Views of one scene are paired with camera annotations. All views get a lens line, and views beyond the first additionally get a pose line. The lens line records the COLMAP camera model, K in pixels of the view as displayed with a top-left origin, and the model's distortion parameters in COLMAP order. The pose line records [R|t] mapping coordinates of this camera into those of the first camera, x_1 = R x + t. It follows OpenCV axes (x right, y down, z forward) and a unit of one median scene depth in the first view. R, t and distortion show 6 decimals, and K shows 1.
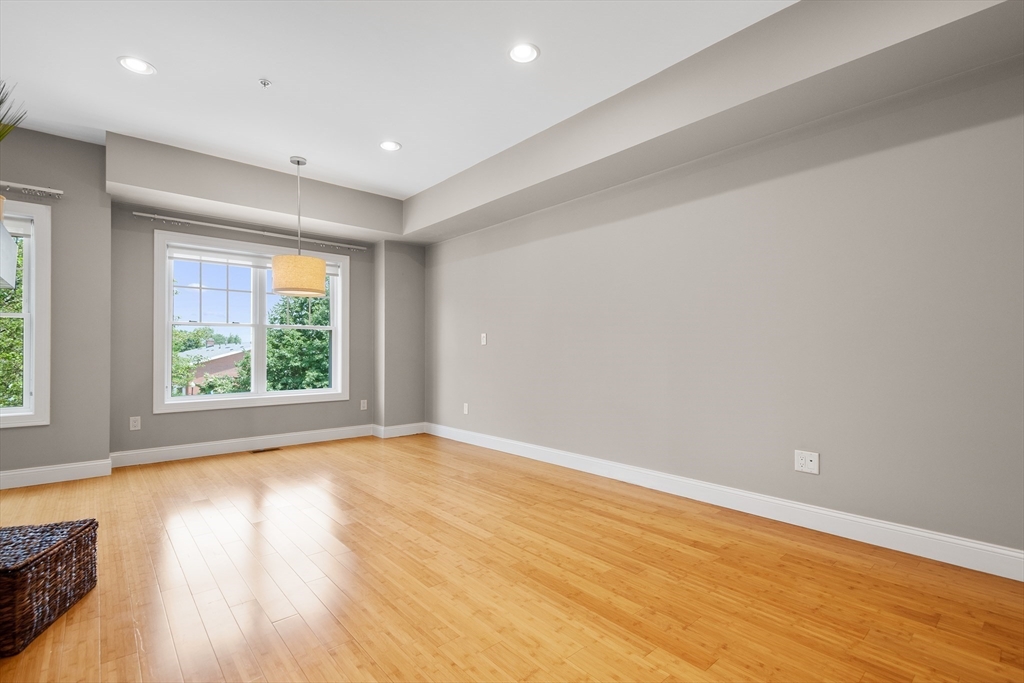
lens RADIAL K [[480.3, 0, 501.9], [0, 480.3, 349.7], [0, 0, 1]] dist [0.002545, -0.000104]
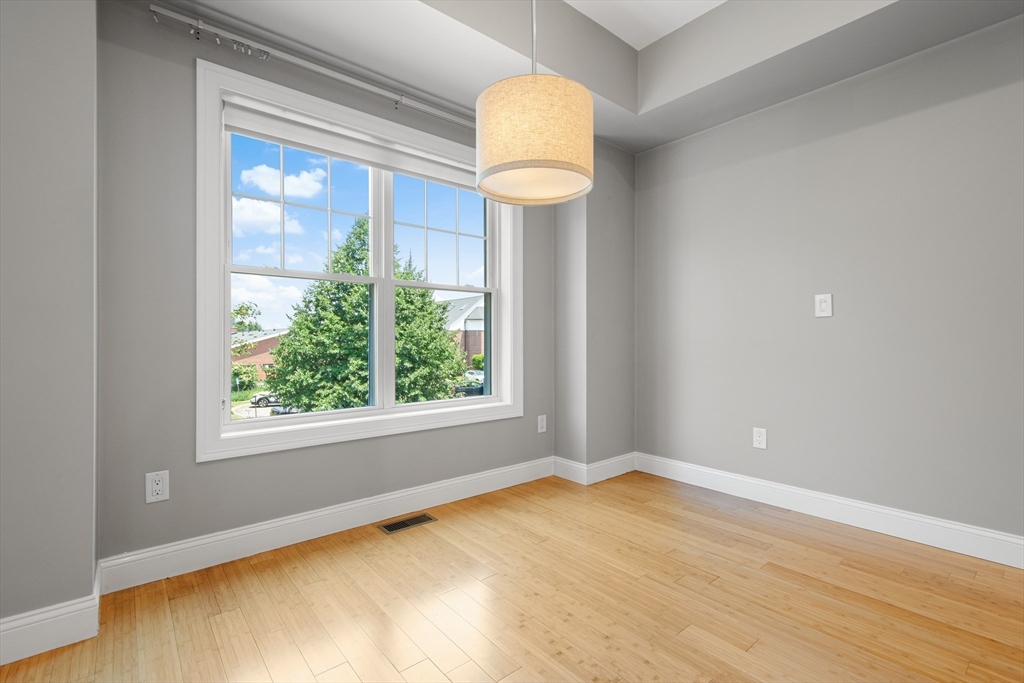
lens RADIAL K [[475.2, 0, 494.6], [0, 475.2, 340.8], [0, 0, 1]] dist [0.002368, 0.000403]
pose [[0.999195, -0.000683, -0.040109, -0.348780], [0.001008, 0.999967, 0.008088, 0.010682], [0.040102, -0.008122, 0.999163, 0.461772]]
